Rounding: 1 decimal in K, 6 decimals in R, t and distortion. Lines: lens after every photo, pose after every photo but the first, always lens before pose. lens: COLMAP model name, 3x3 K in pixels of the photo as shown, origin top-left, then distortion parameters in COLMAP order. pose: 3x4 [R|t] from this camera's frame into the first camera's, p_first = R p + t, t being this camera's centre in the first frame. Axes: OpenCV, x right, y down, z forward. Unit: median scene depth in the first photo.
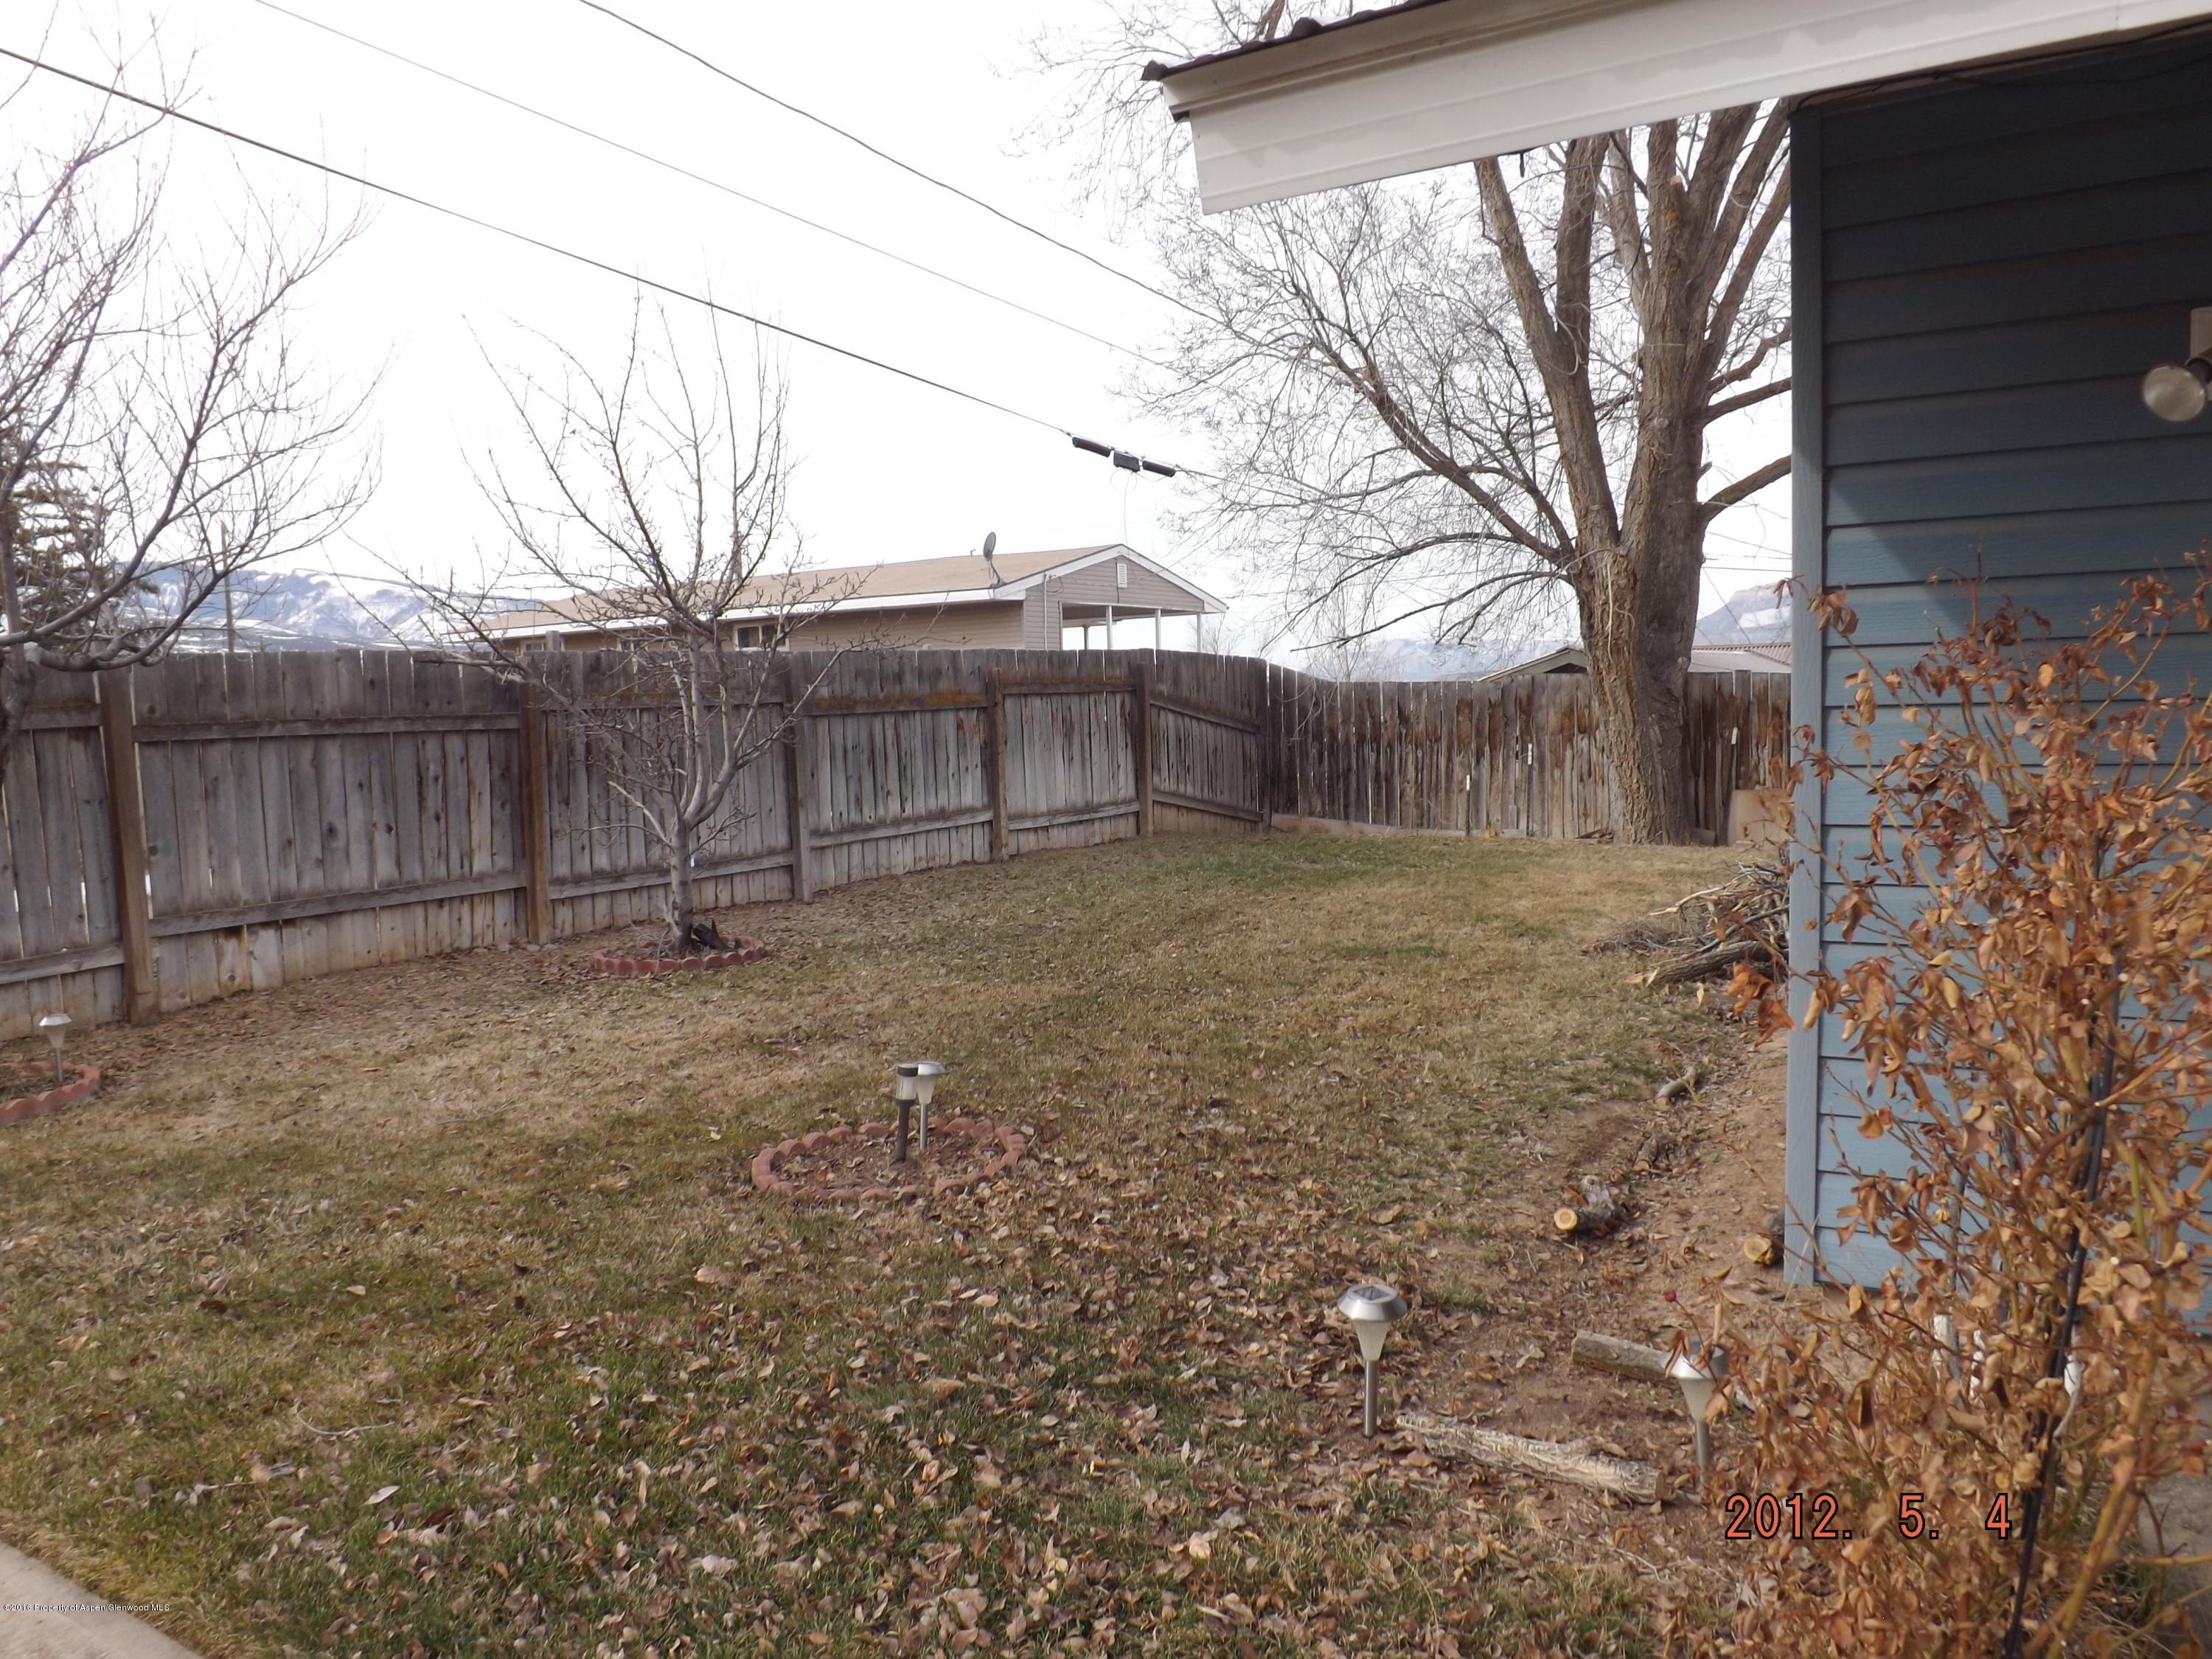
lens RADIAL K [[1611.9, 0, 1108.4], [0, 1611.9, 830.9], [0, 0, 1]] dist [-0.052571, 0.016079]
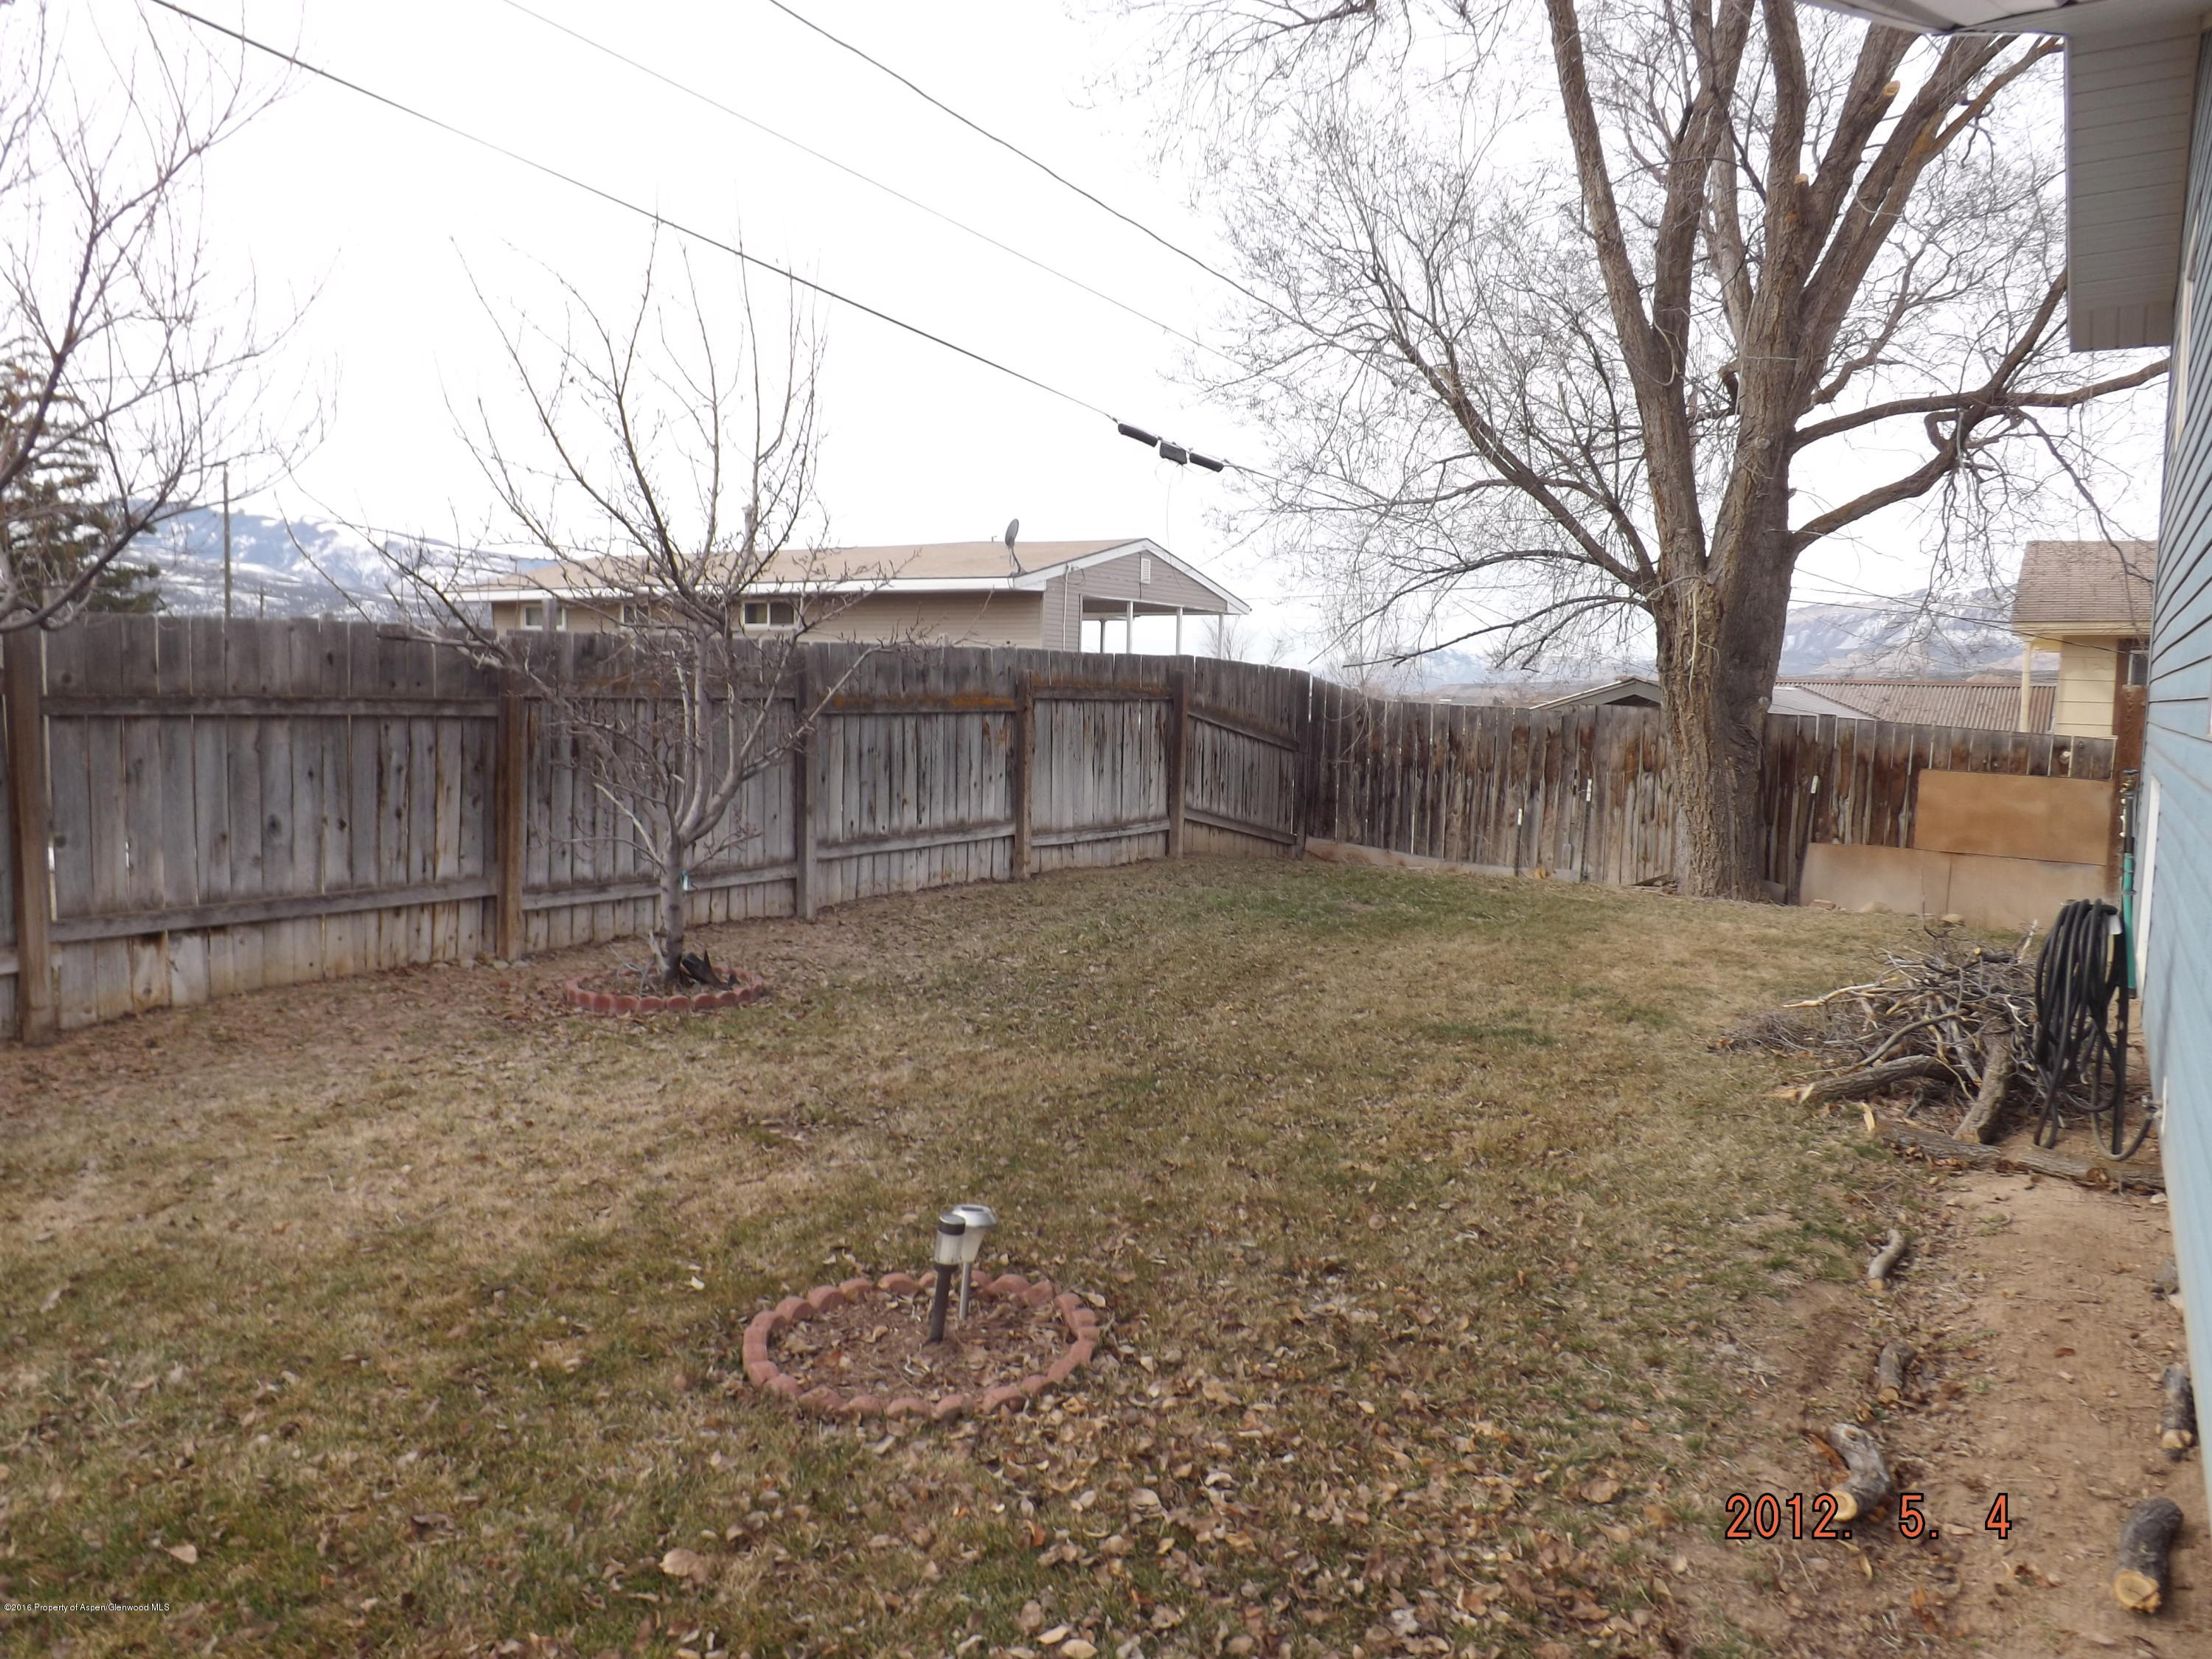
lens RADIAL K [[1611.9, 0, 1106.5], [0, 1611.9, 829.7], [0, 0, 1]] dist [-0.052571, 0.016079]
pose [[0.998516, 0.054398, 0.002512, -0.035166], [-0.054409, 0.998508, 0.004571, -0.026585], [-0.002260, -0.004701, 0.999986, 0.129639]]
